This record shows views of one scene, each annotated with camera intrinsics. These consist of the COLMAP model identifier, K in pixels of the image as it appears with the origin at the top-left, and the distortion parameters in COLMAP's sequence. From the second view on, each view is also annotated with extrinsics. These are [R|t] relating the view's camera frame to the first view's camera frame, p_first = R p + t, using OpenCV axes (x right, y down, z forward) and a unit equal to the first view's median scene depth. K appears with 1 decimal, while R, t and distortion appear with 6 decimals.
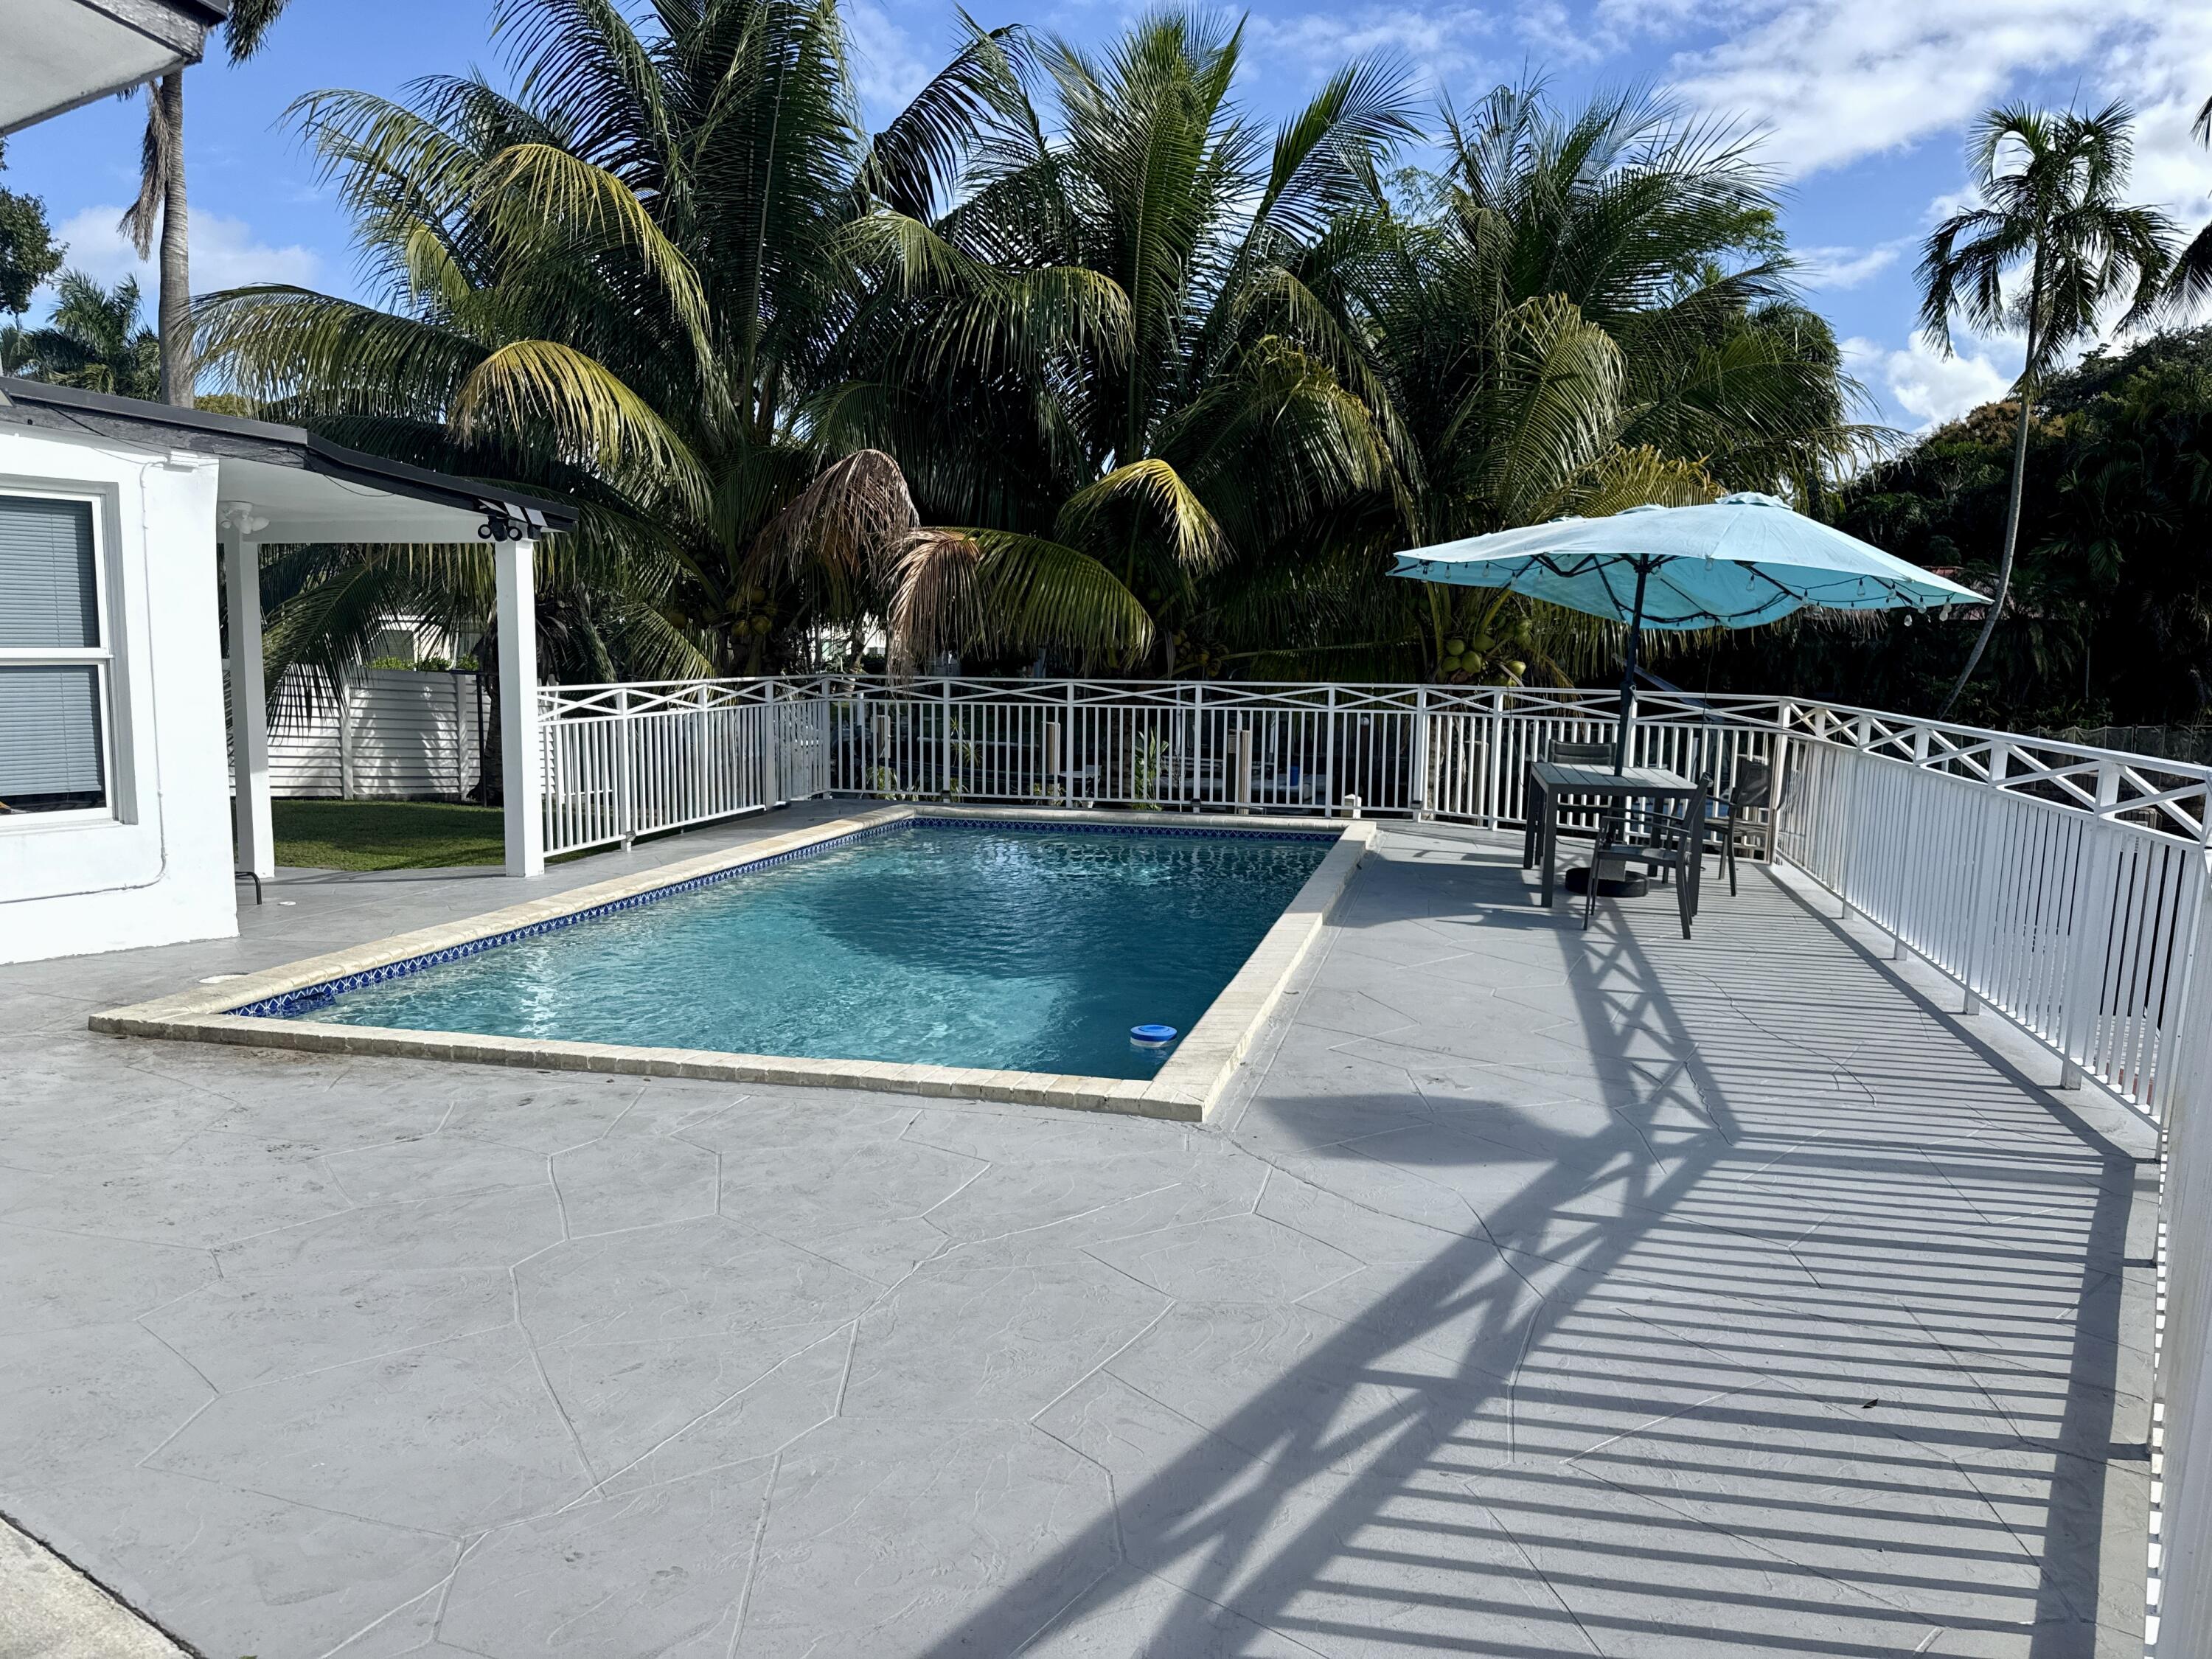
lens RADIAL K [[1553.6, 0, 1102.4], [0, 1553.6, 793.0], [0, 0, 1]] dist [0.082953, -0.113885]
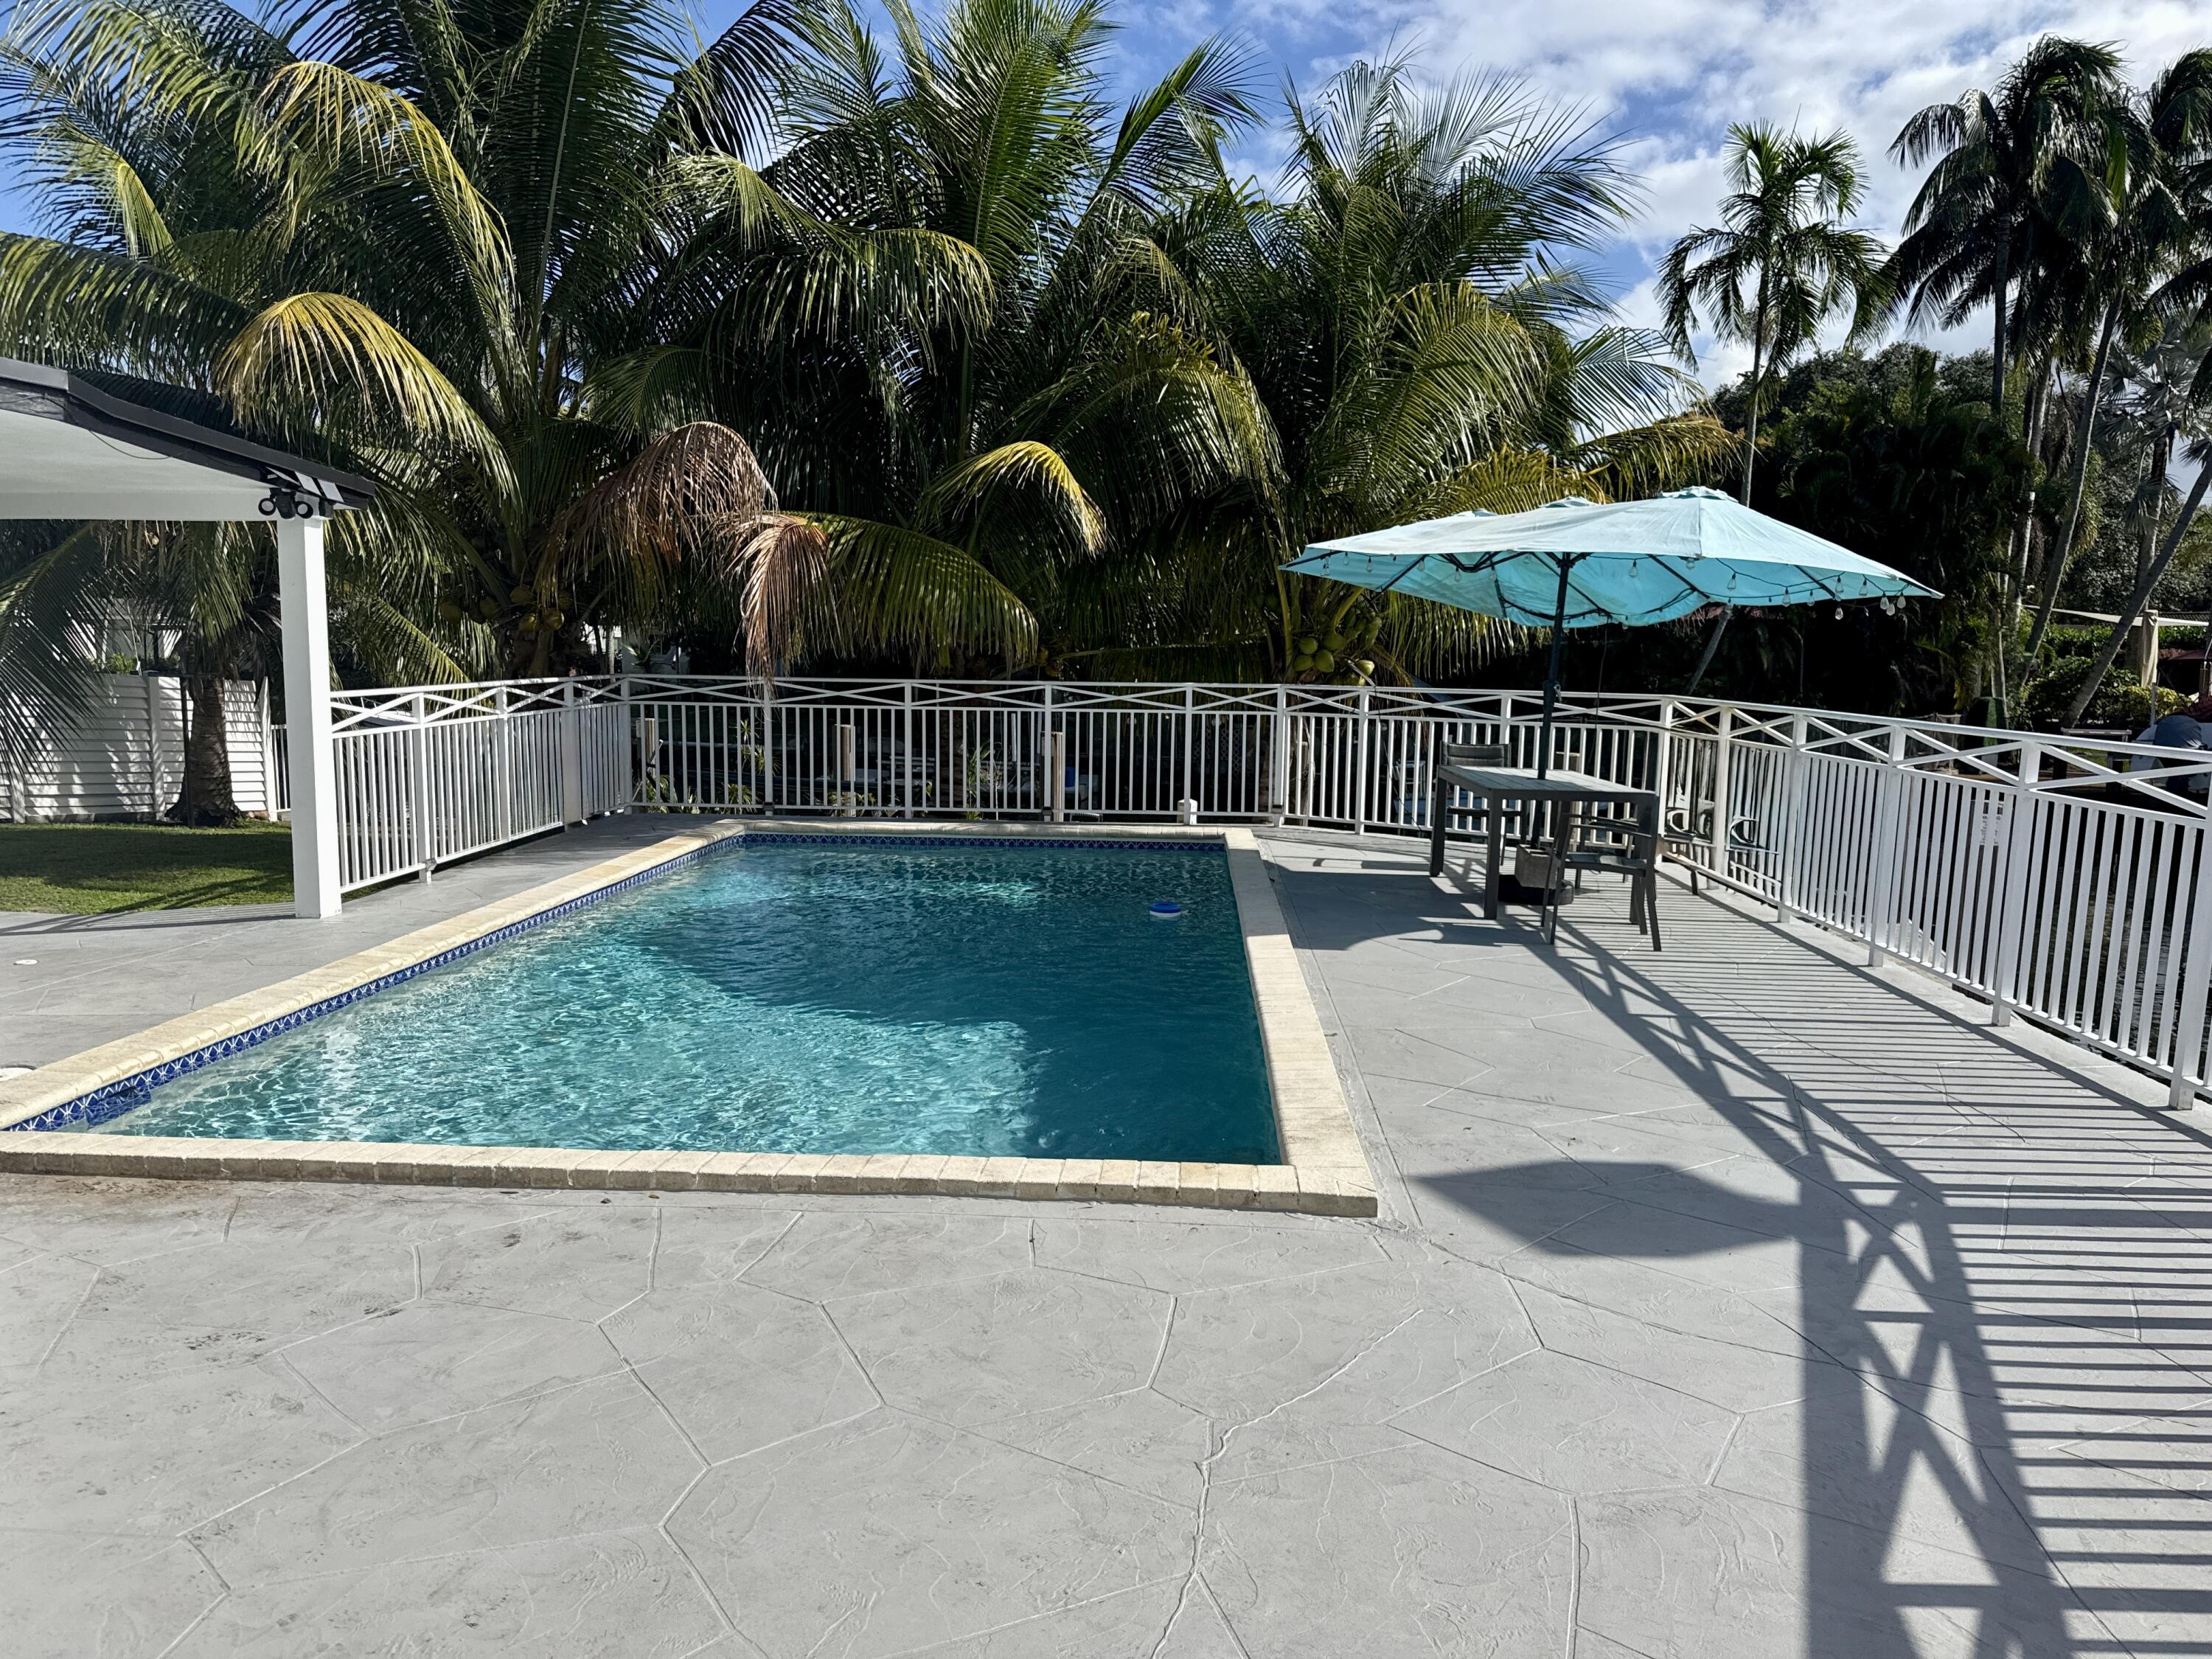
lens RADIAL K [[1557.6, 0, 1094.6], [0, 1557.6, 804.3], [0, 0, 1]] dist [0.052928, -0.058526]
pose [[0.984416, -0.017836, 0.174949, -0.108495], [0.016445, 0.999821, 0.009400, -0.008988], [-0.175086, -0.006377, 0.984533, 0.098925]]
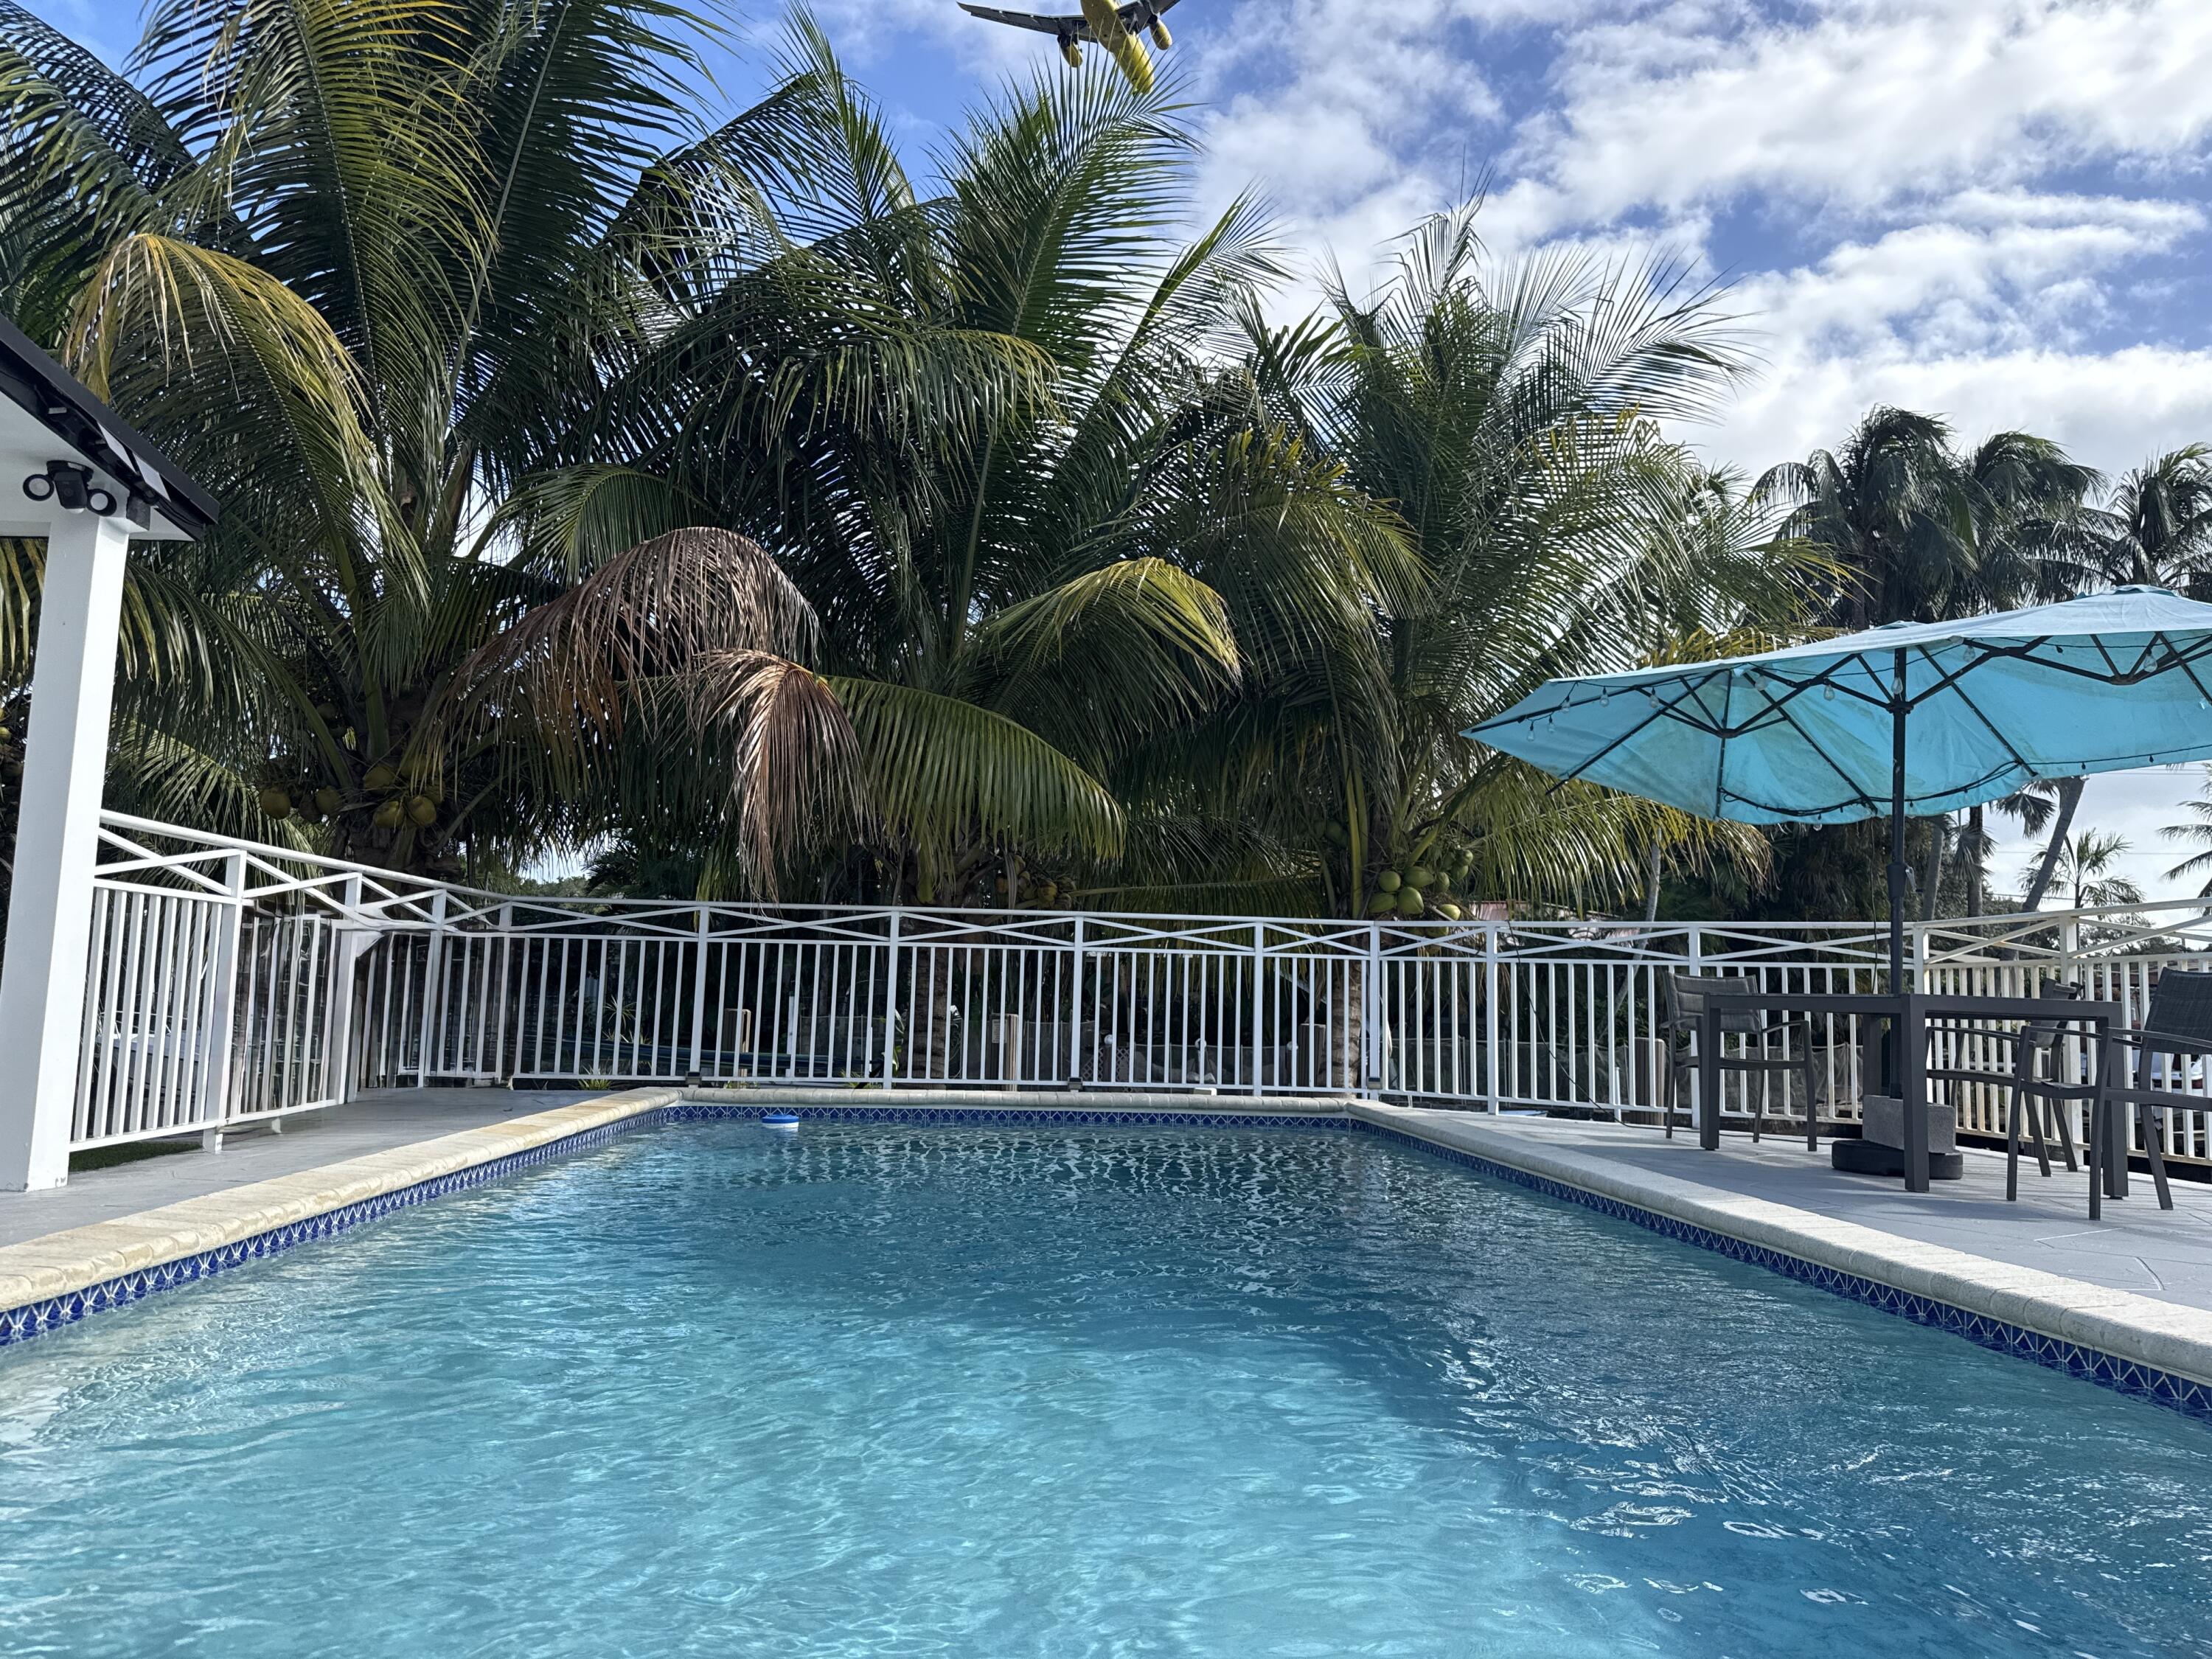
lens RADIAL K [[1557.6, 0, 1094.6], [0, 1557.6, 804.3], [0, 0, 1]] dist [0.052928, -0.058526]
pose [[0.954909, 0.050057, 0.292649, -0.208683], [0.013072, 0.977640, -0.209877, 0.044937], [-0.296611, 0.204239, 0.932903, 0.439565]]
